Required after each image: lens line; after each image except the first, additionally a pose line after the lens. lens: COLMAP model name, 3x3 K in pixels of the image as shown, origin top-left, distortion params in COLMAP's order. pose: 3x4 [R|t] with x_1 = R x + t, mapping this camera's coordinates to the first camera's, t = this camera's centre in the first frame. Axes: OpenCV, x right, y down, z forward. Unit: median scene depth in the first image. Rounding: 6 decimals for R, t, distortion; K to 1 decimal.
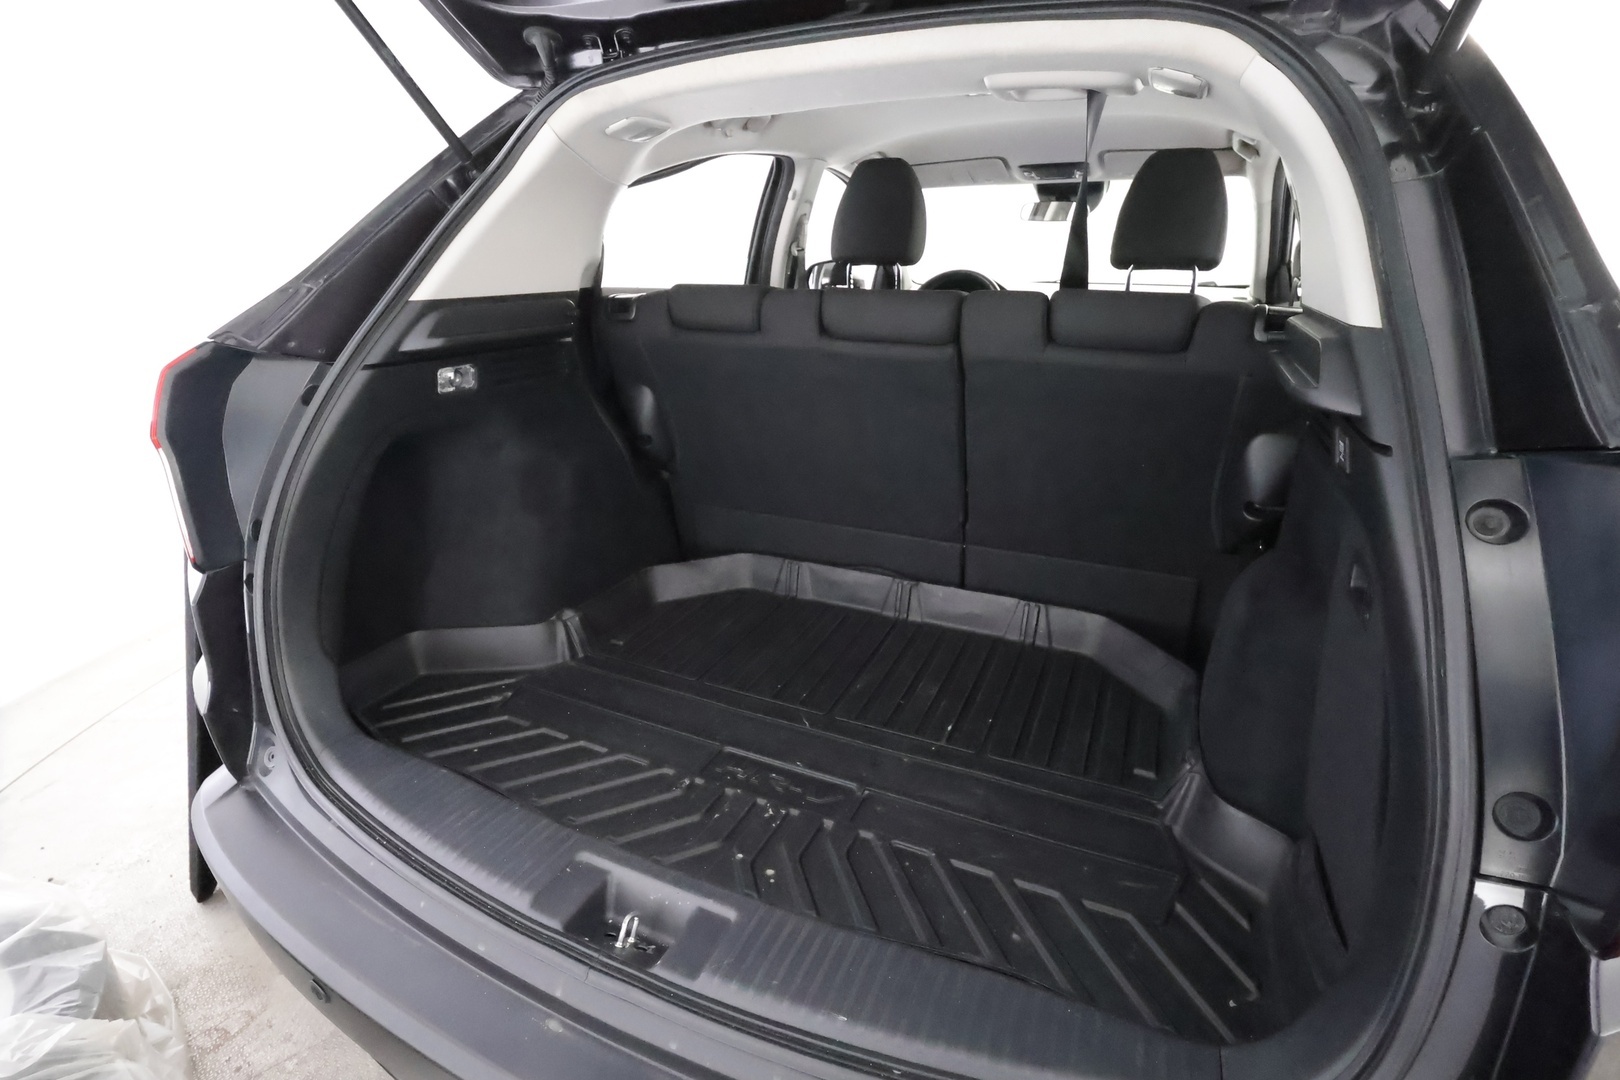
lens RADIAL K [[754.9, 0, 808.9], [0, 754.9, 533.1], [0, 0, 1]] dist [-0.000726, 0.001236]
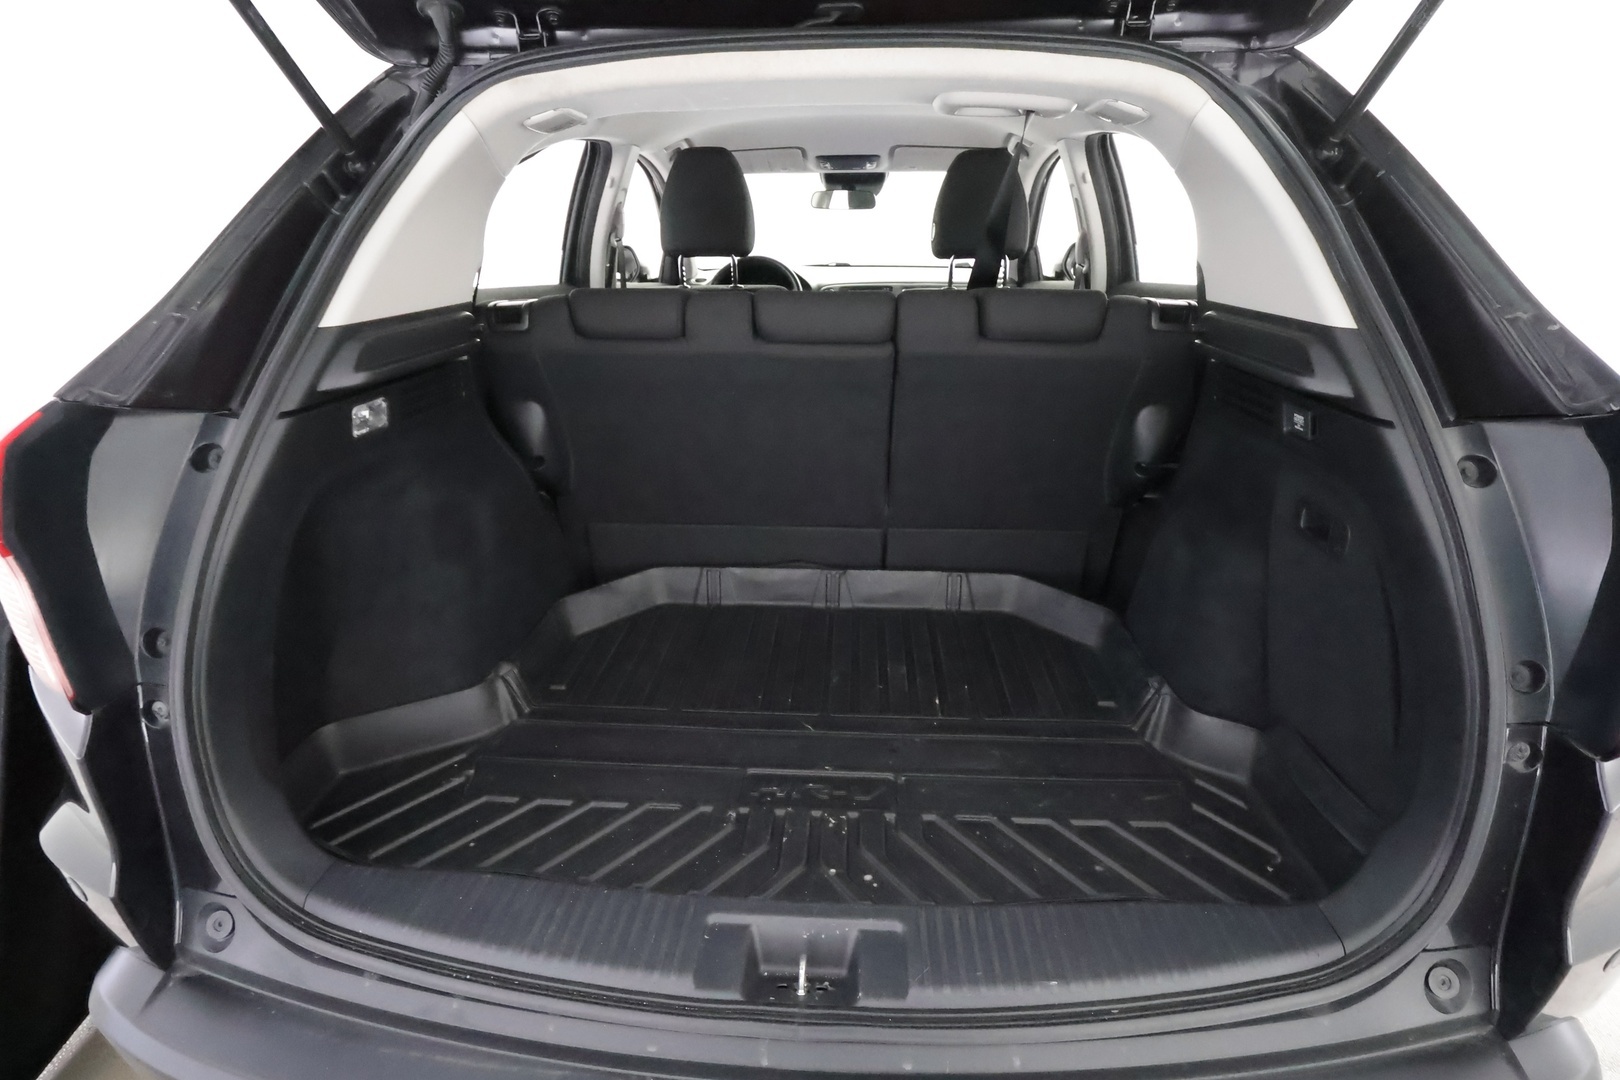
lens RADIAL K [[754.9, 0, 808.9], [0, 754.9, 533.1], [0, 0, 1]] dist [-0.000726, 0.001236]
pose [[0.930381, -0.138958, 0.339238, -0.321303], [0.128966, 0.990288, 0.051942, -0.059881], [-0.343161, -0.004575, 0.939265, 0.055358]]
